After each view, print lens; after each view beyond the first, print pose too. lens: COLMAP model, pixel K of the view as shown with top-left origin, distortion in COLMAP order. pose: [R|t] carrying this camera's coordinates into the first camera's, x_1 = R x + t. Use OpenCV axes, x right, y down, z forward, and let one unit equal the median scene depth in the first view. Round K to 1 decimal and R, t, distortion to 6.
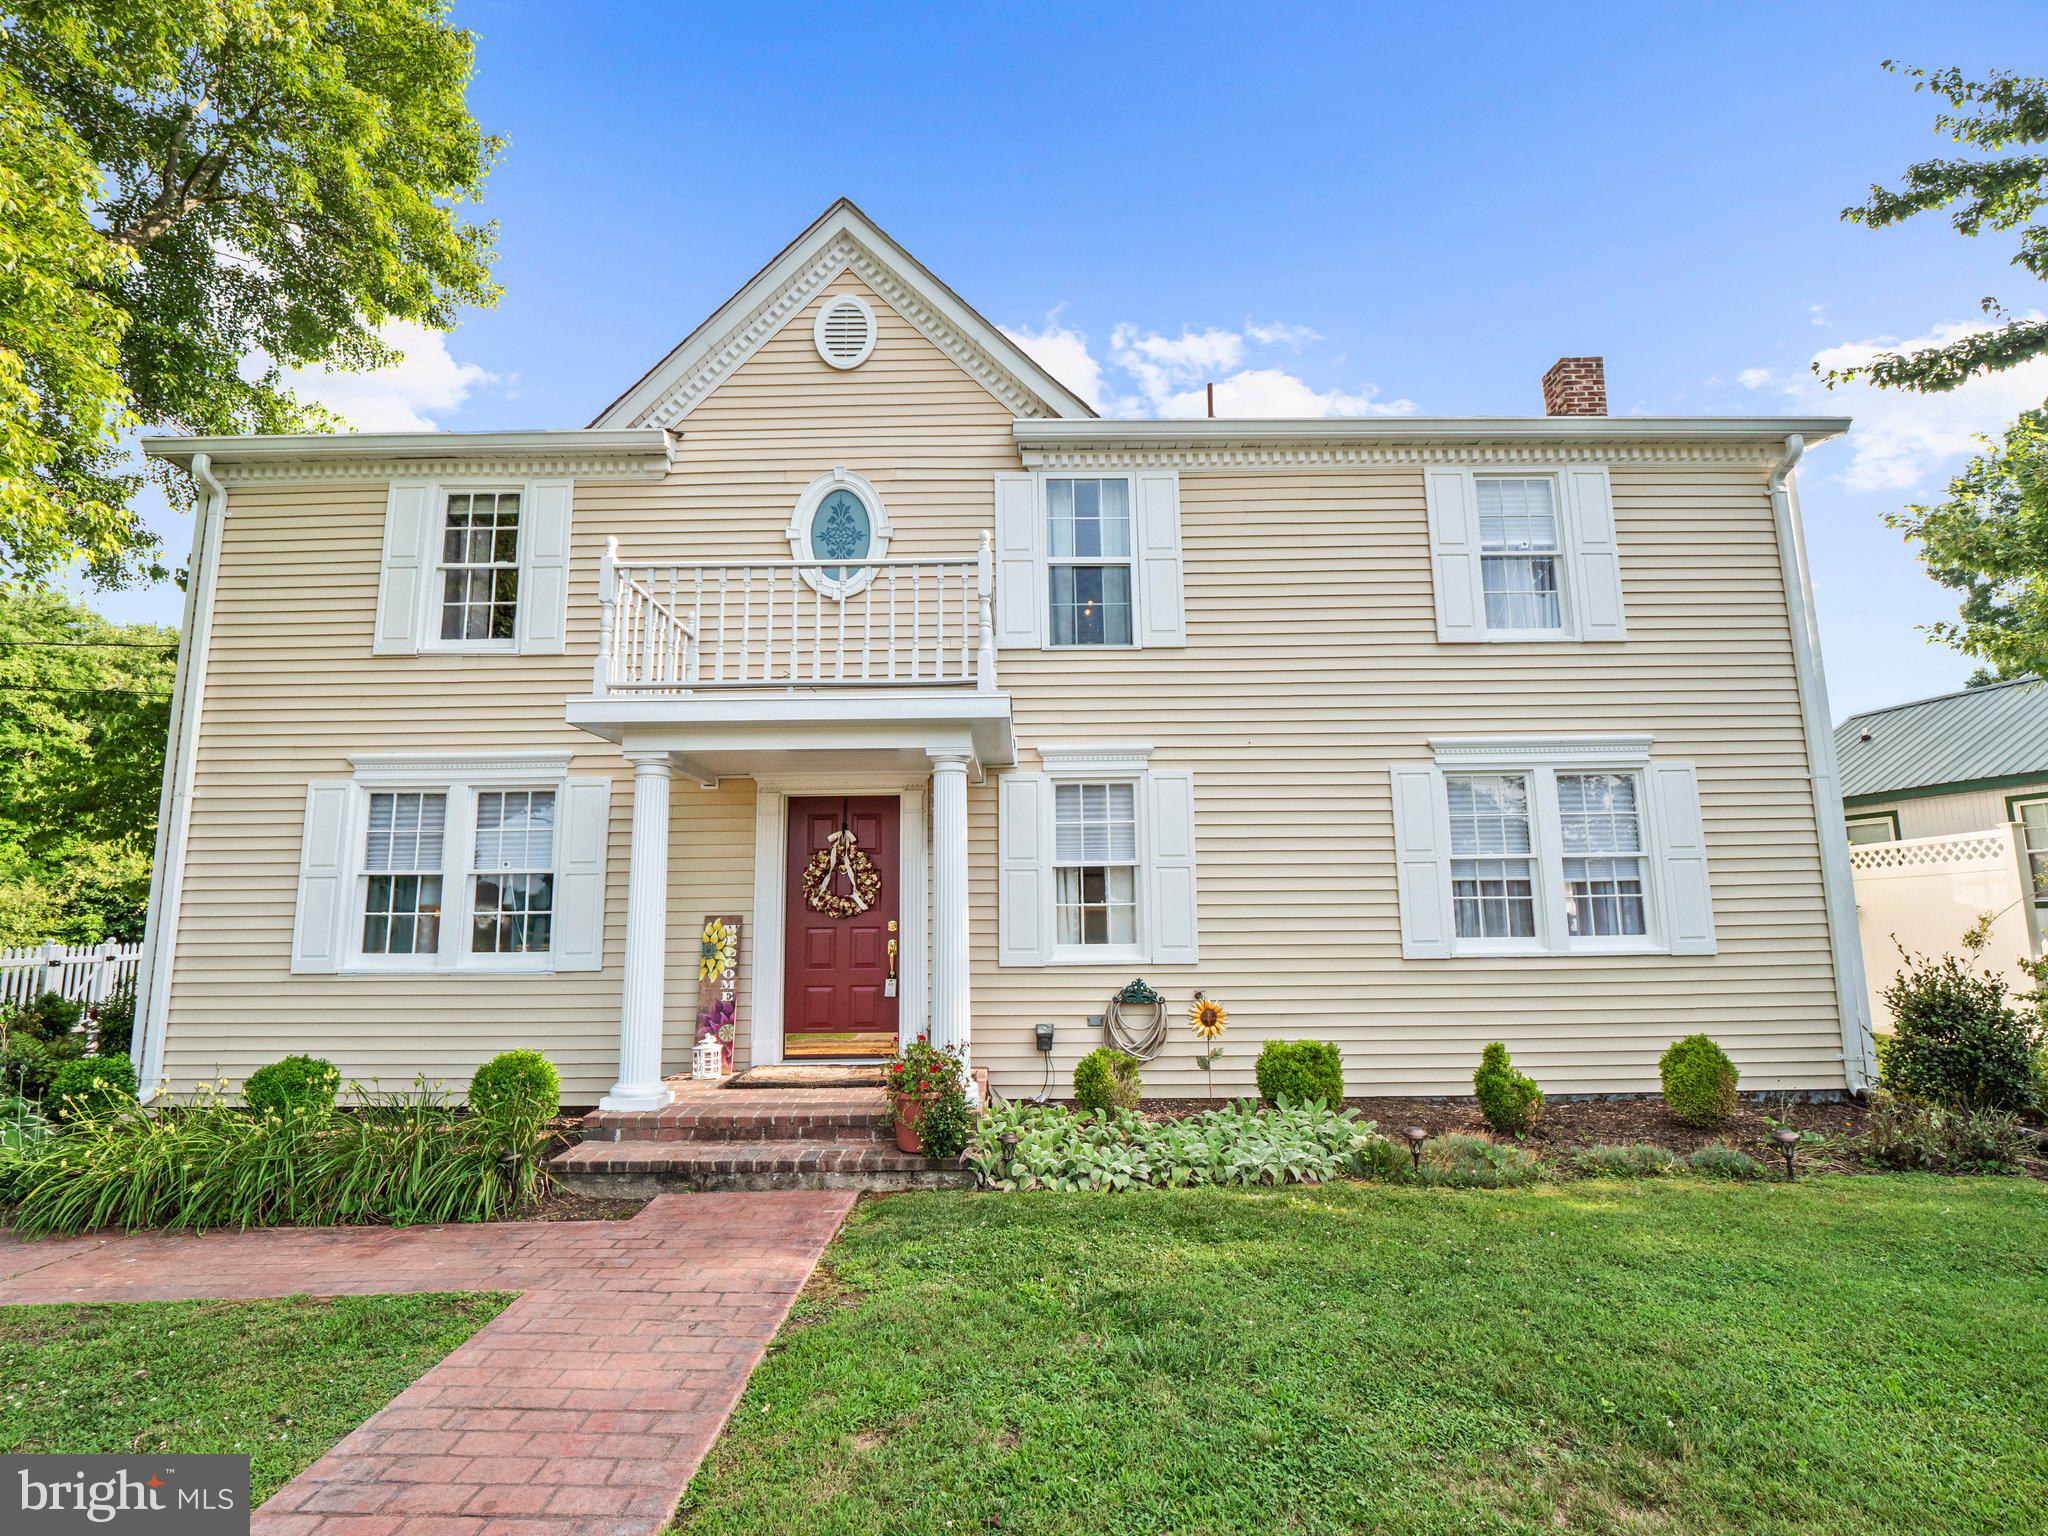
lens RADIAL K [[1035.2, 0, 1018.1], [0, 1035.2, 752.2], [0, 0, 1]] dist [-0.001841, -0.000667]
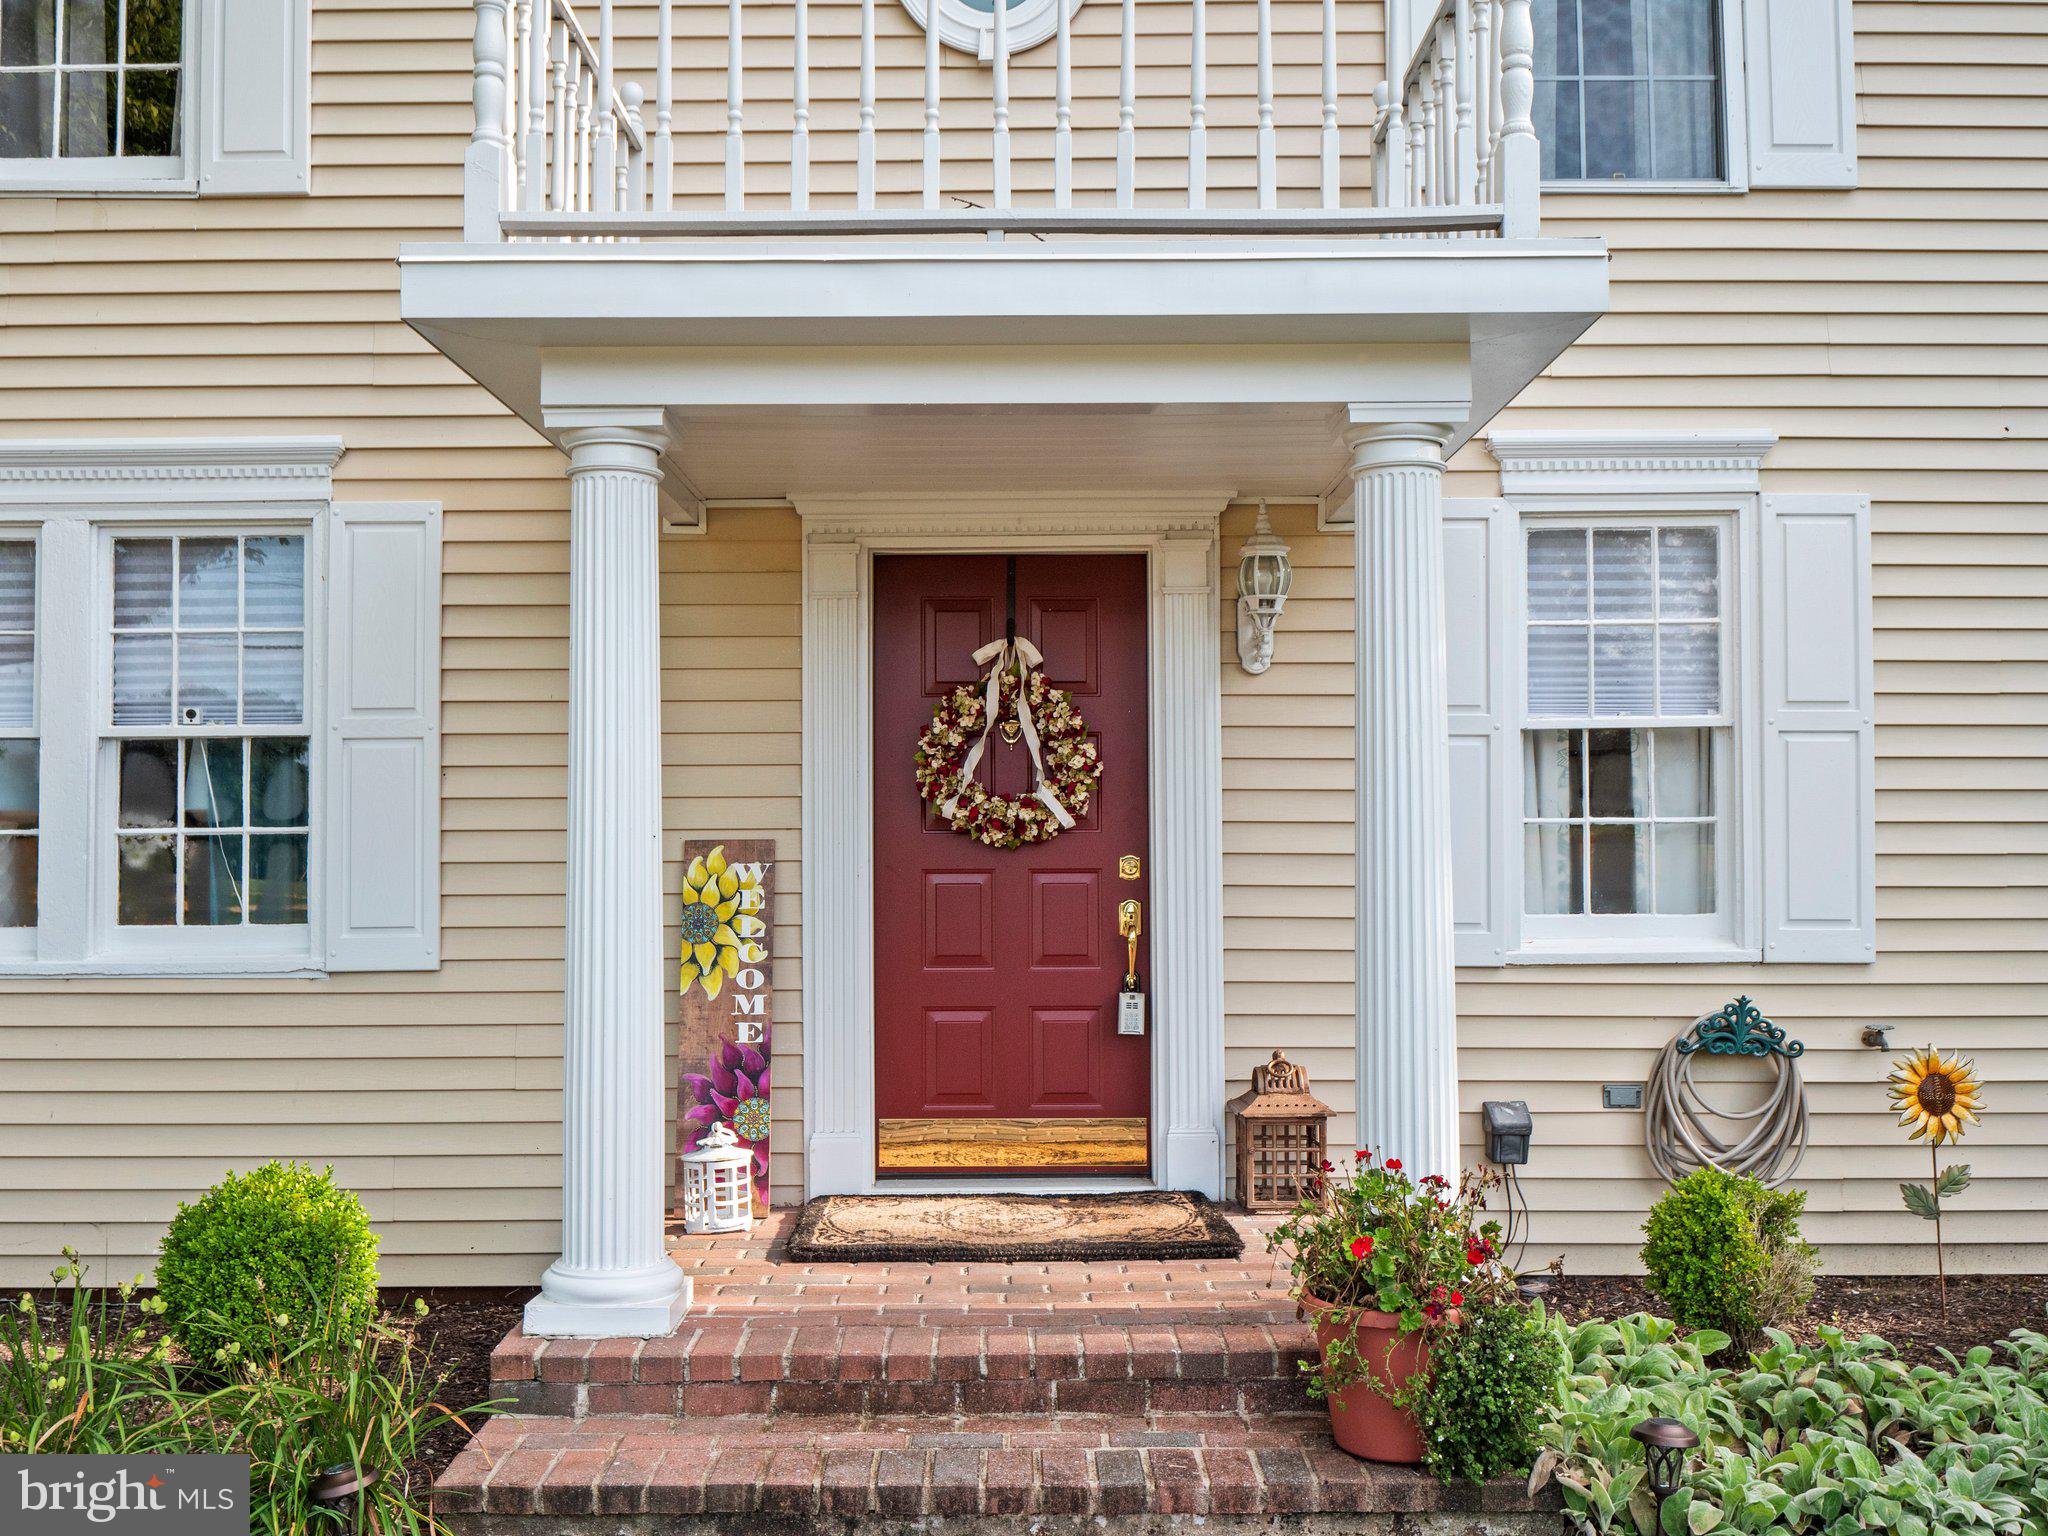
lens RADIAL K [[1963.5, 0, 1024.0], [0, 1963.5, 768.0], [0, 0, 1]] dist [0.010178, -0.020347]
pose [[0.999969, 0.006884, 0.003711, -0.166978], [-0.007265, 0.993350, 0.114906, 0.037861], [-0.002895, -0.114930, 0.993369, 0.221268]]
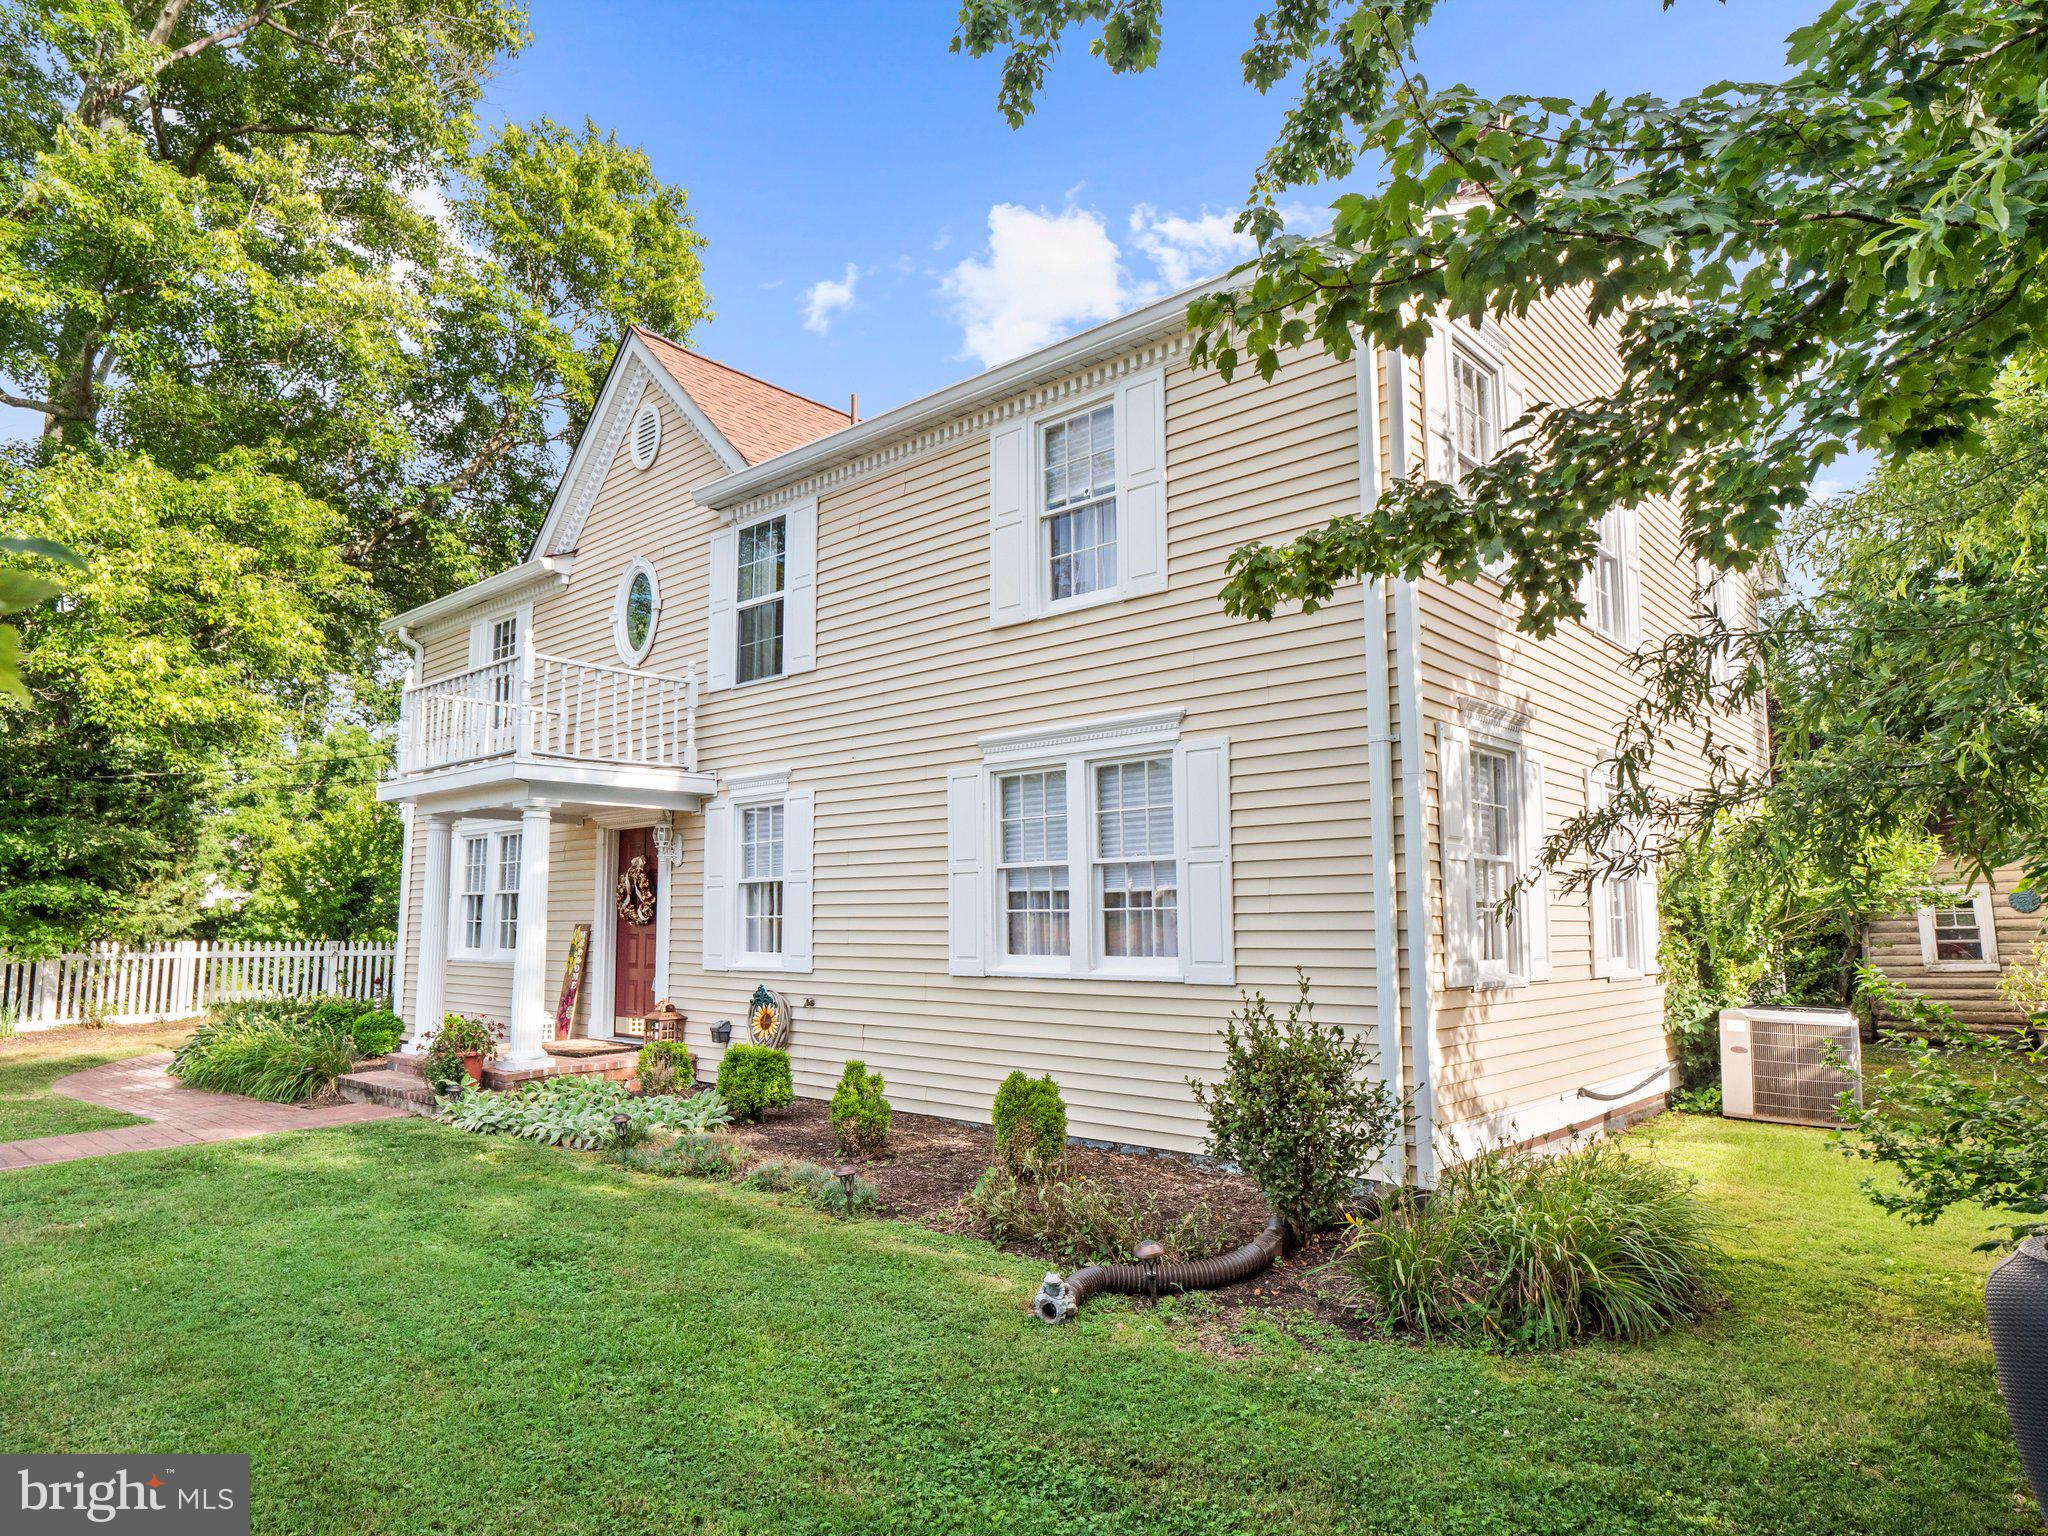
lens RADIAL K [[1193.7, 0, 1025.1], [0, 1193.7, 779.4], [0, 0, 1]] dist [0.000603, -0.002767]
pose [[0.760460, -0.069769, -0.645626, 1.117853], [0.096188, 0.995347, 0.005736, 0.020967], [0.642222, -0.066463, 0.763632, 0.218247]]
